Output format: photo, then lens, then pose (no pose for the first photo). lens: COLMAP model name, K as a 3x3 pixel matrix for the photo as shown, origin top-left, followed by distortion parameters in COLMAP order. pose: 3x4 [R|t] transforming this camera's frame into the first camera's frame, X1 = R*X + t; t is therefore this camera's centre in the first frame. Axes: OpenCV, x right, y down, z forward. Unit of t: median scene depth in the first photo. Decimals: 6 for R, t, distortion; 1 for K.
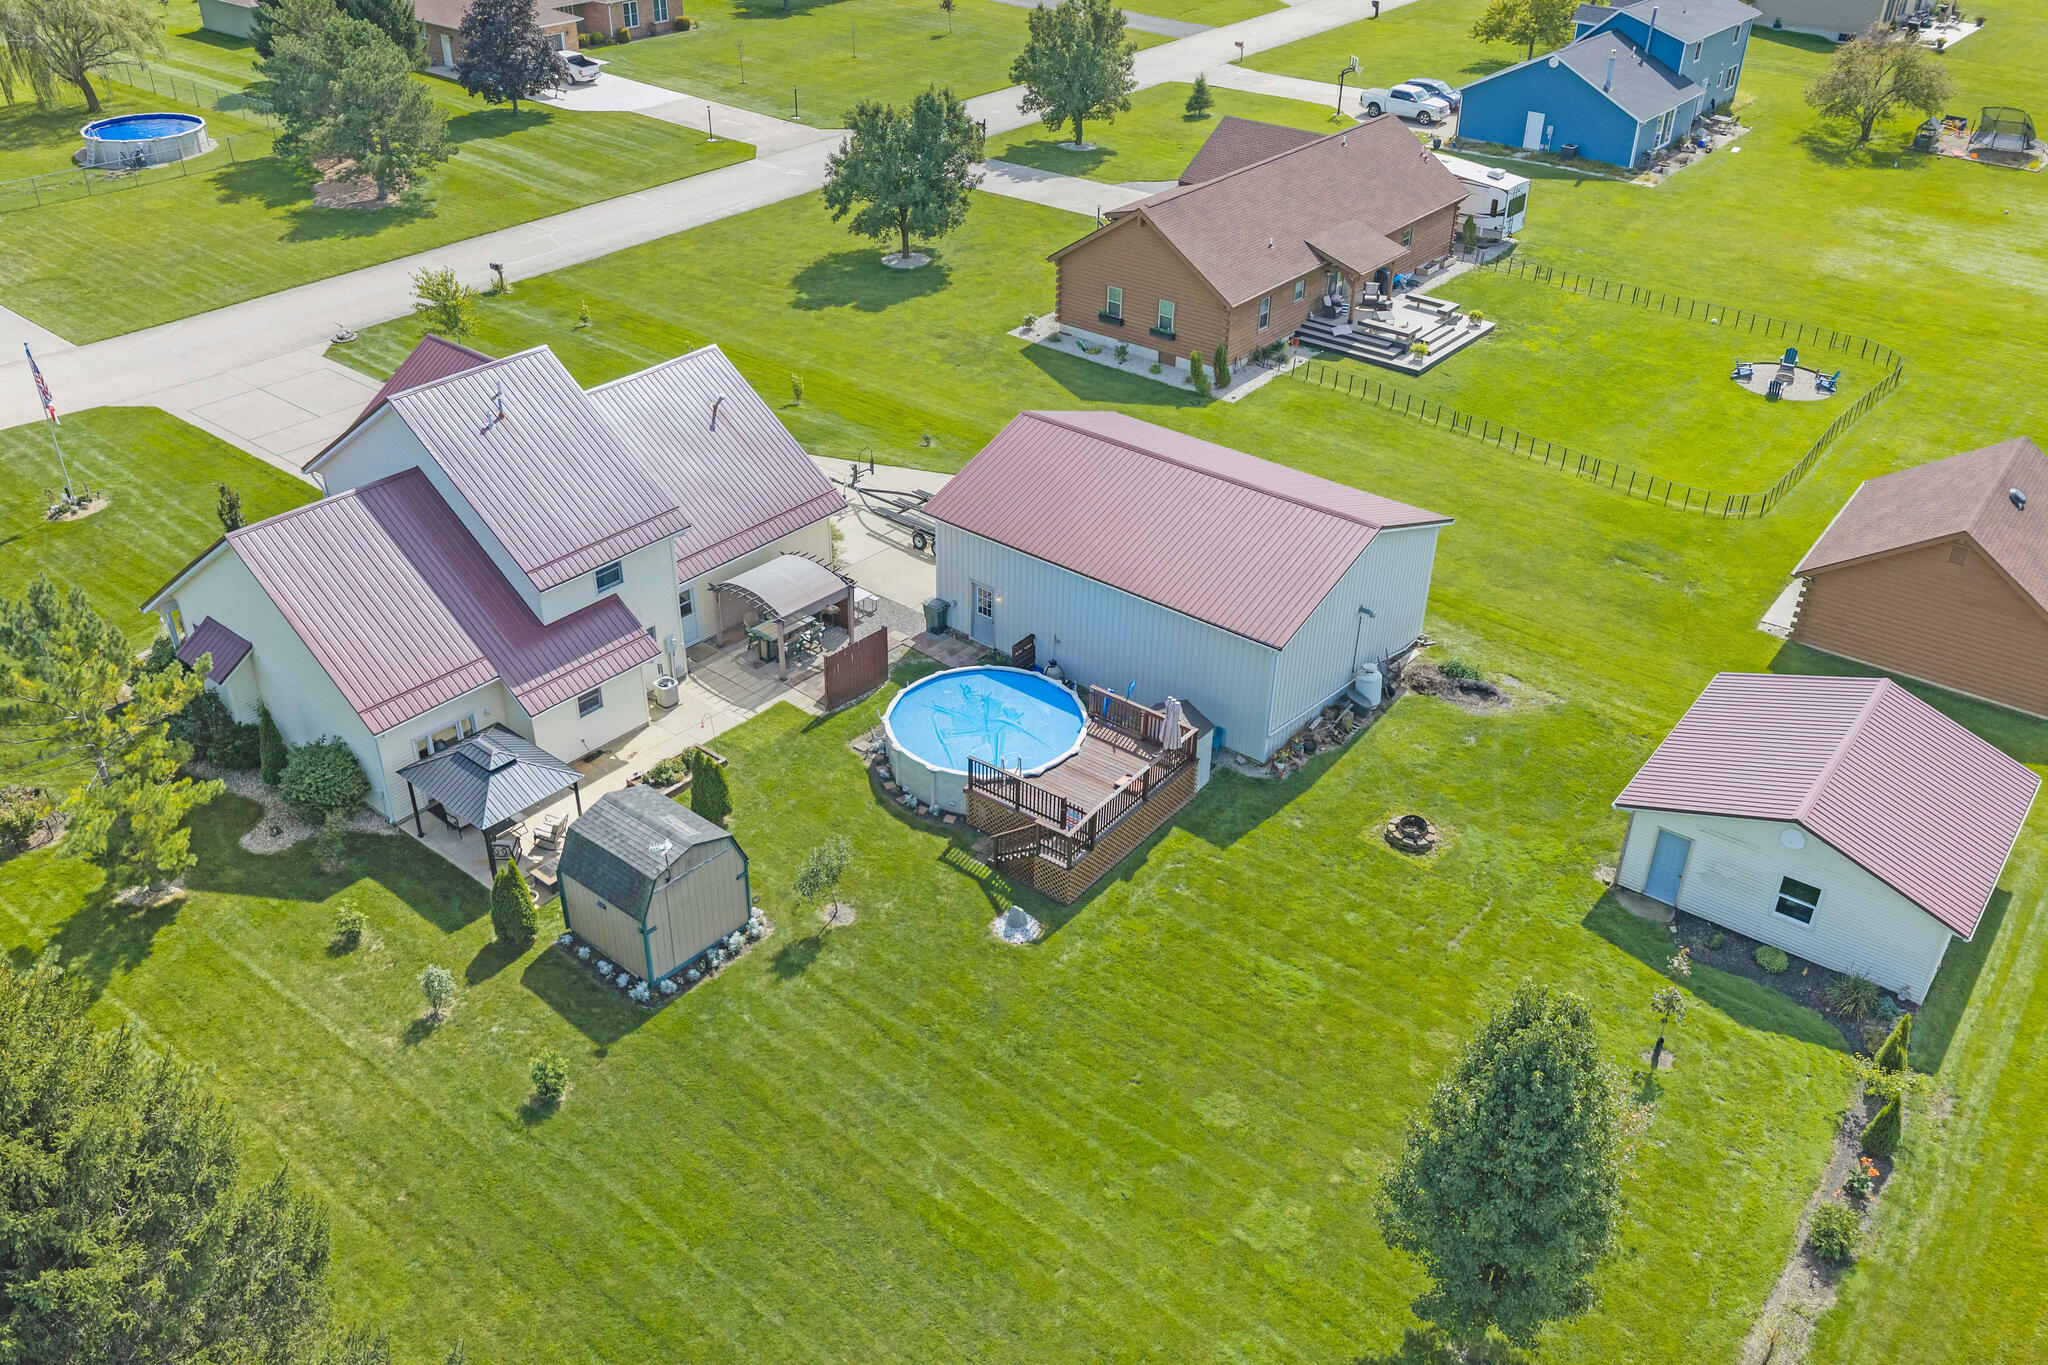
lens RADIAL K [[1694.3, 0, 1031.6], [0, 1694.3, 678.3], [0, 0, 1]] dist [0.013702, -0.020846]
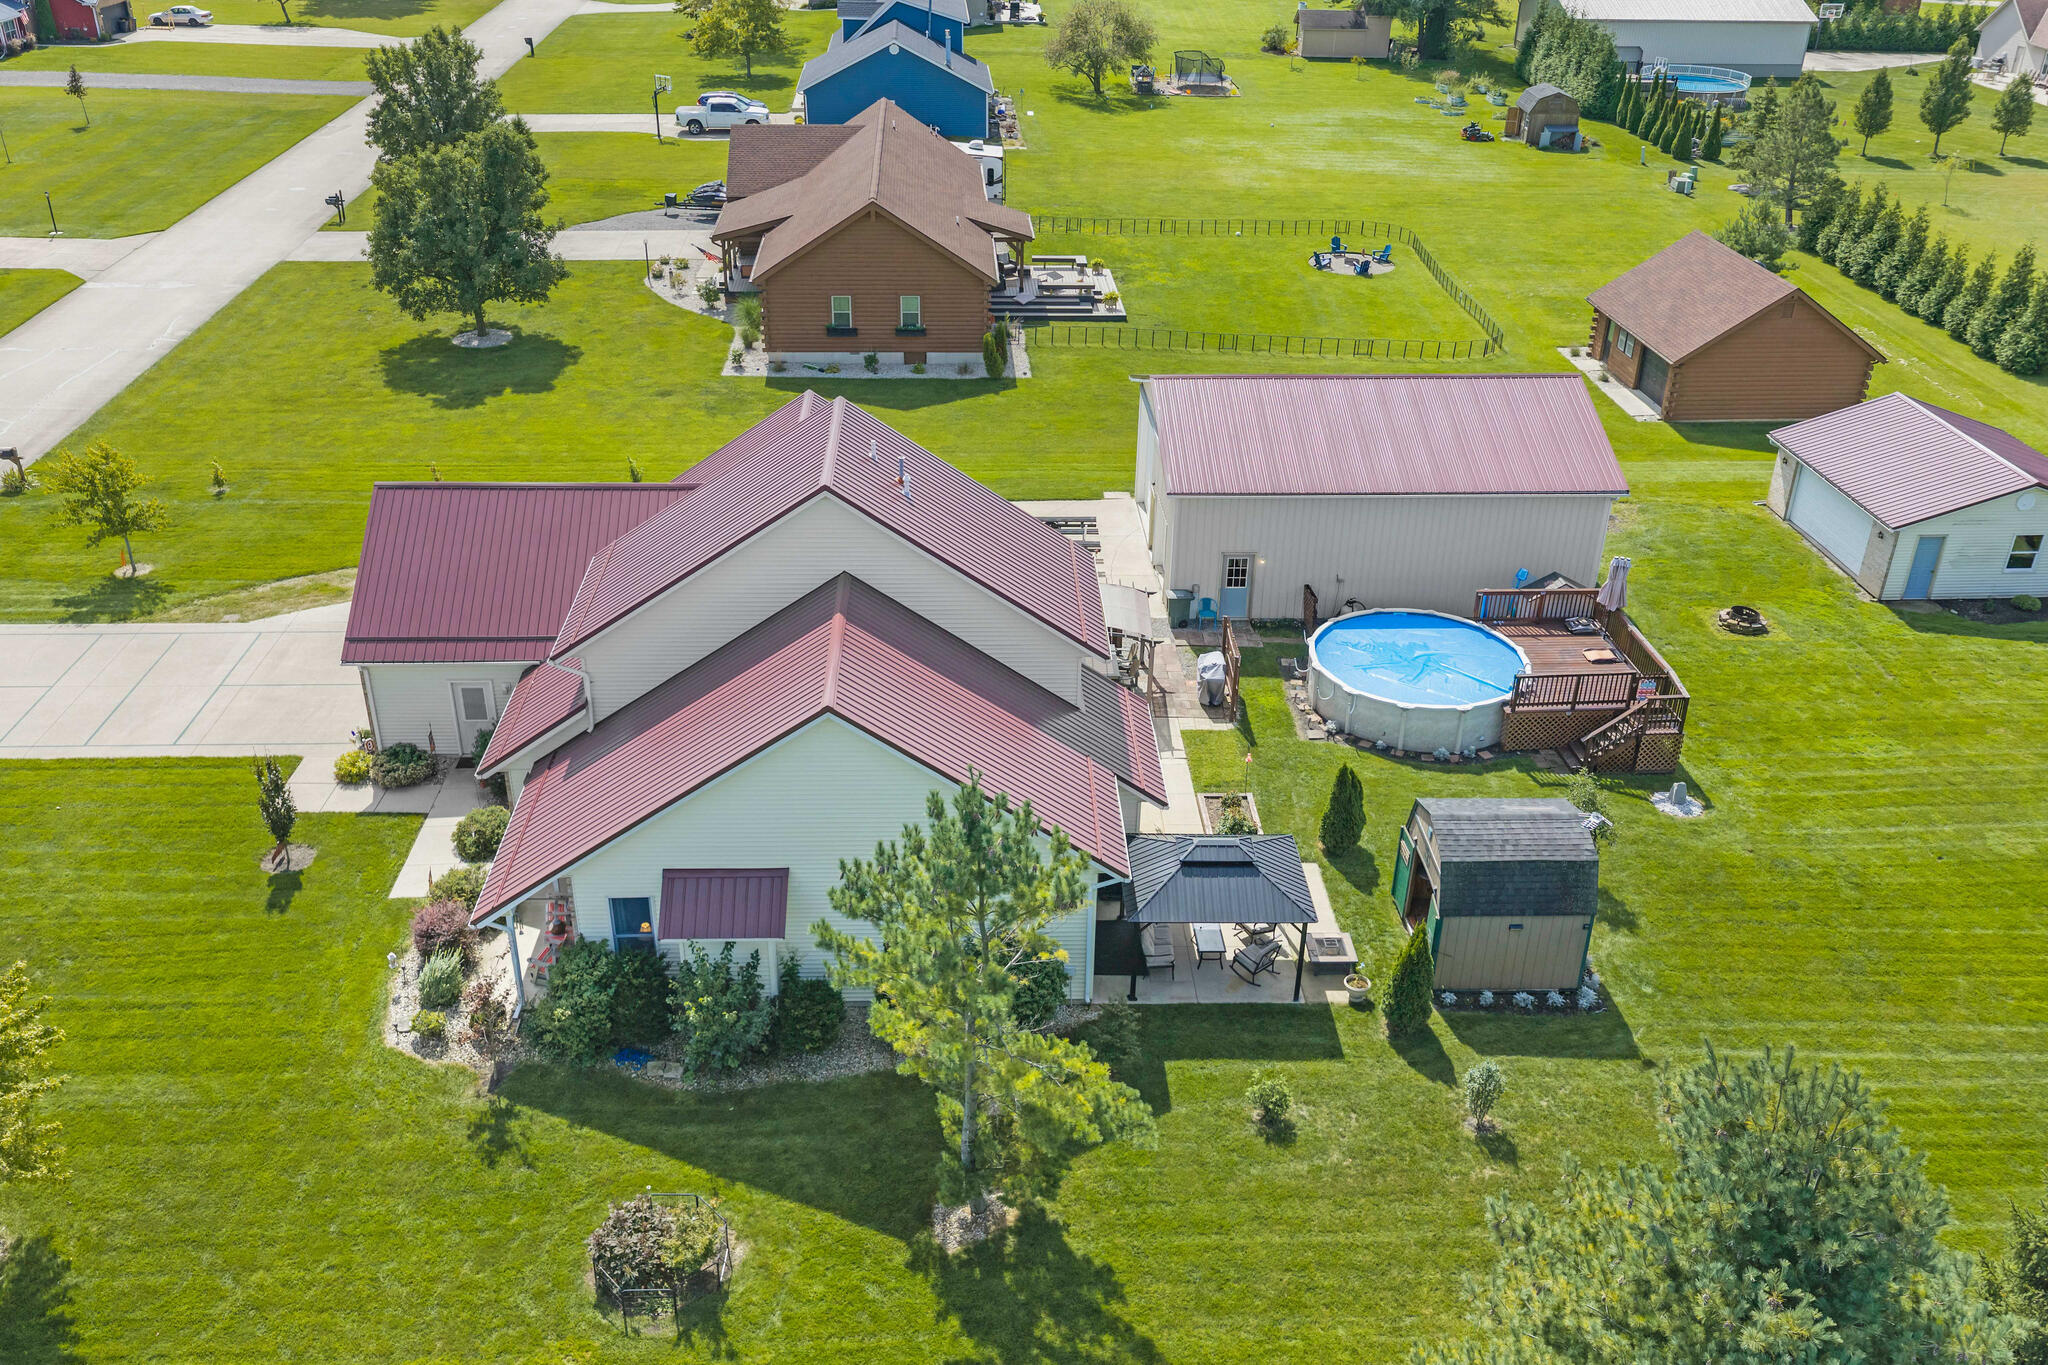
lens RADIAL K [[1704.6, 0, 1024.0], [0, 1704.6, 682.5], [0, 0, 1]] dist [0.014244, -0.025681]
pose [[0.745674, -0.318676, 0.585163, -0.498968], [0.342544, 0.936617, 0.073571, -0.071621], [-0.571519, 0.145585, 0.807571, 0.239100]]
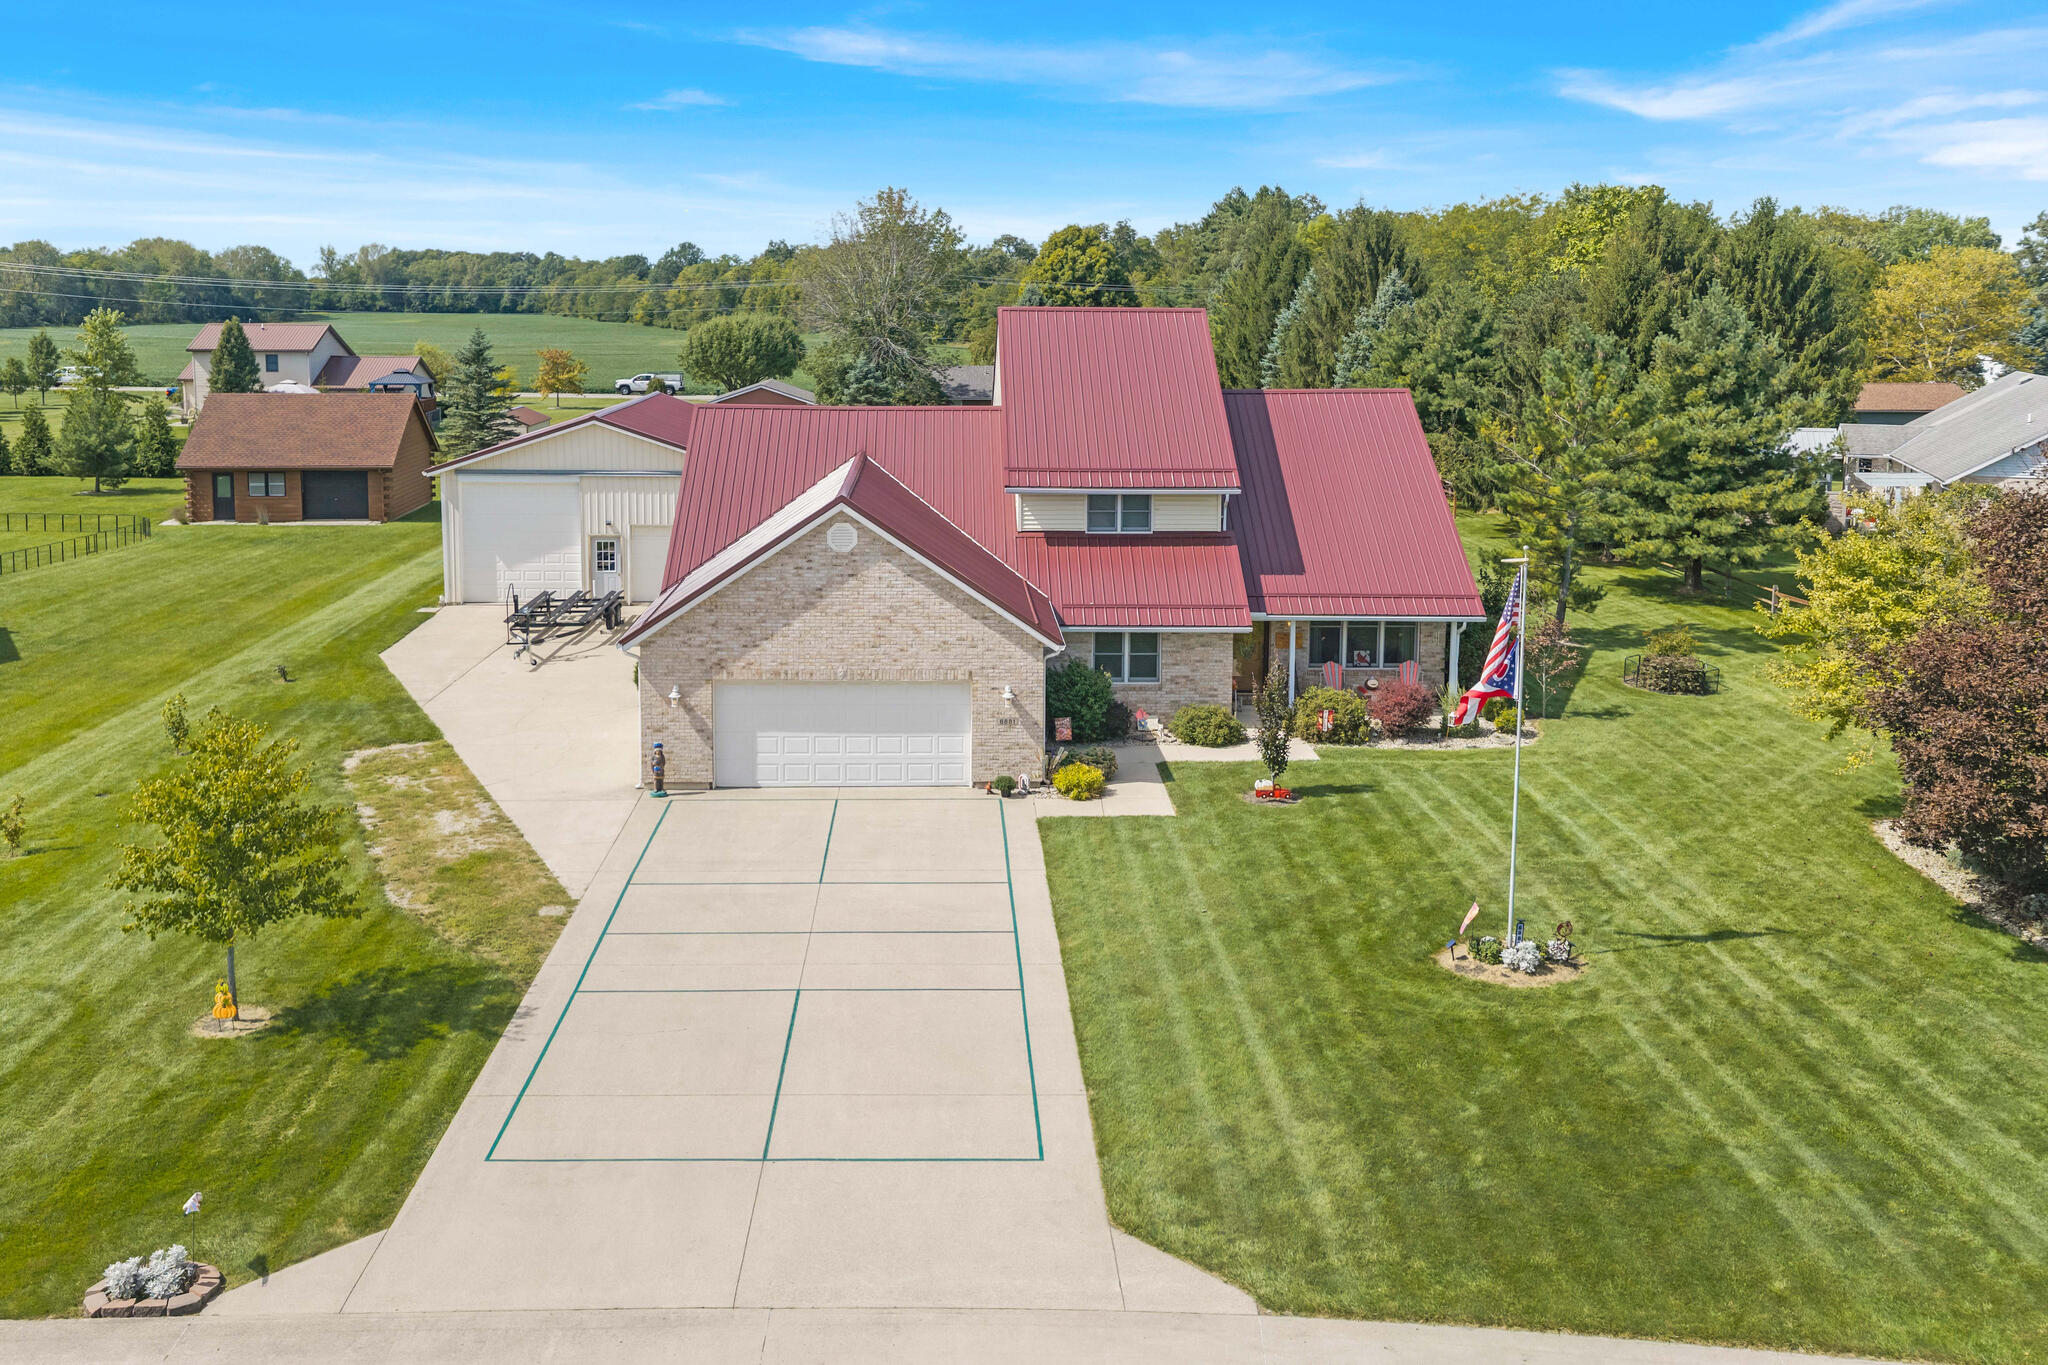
lens RADIAL K [[1694.3, 0, 1031.6], [0, 1694.3, 678.3], [0, 0, 1]] dist [0.013702, -0.020846]
pose [[-0.662905, -0.187374, 0.724878, -0.651787], [0.378587, 0.751391, 0.540447, -0.349391], [-0.645933, 0.632694, -0.427164, 1.021988]]
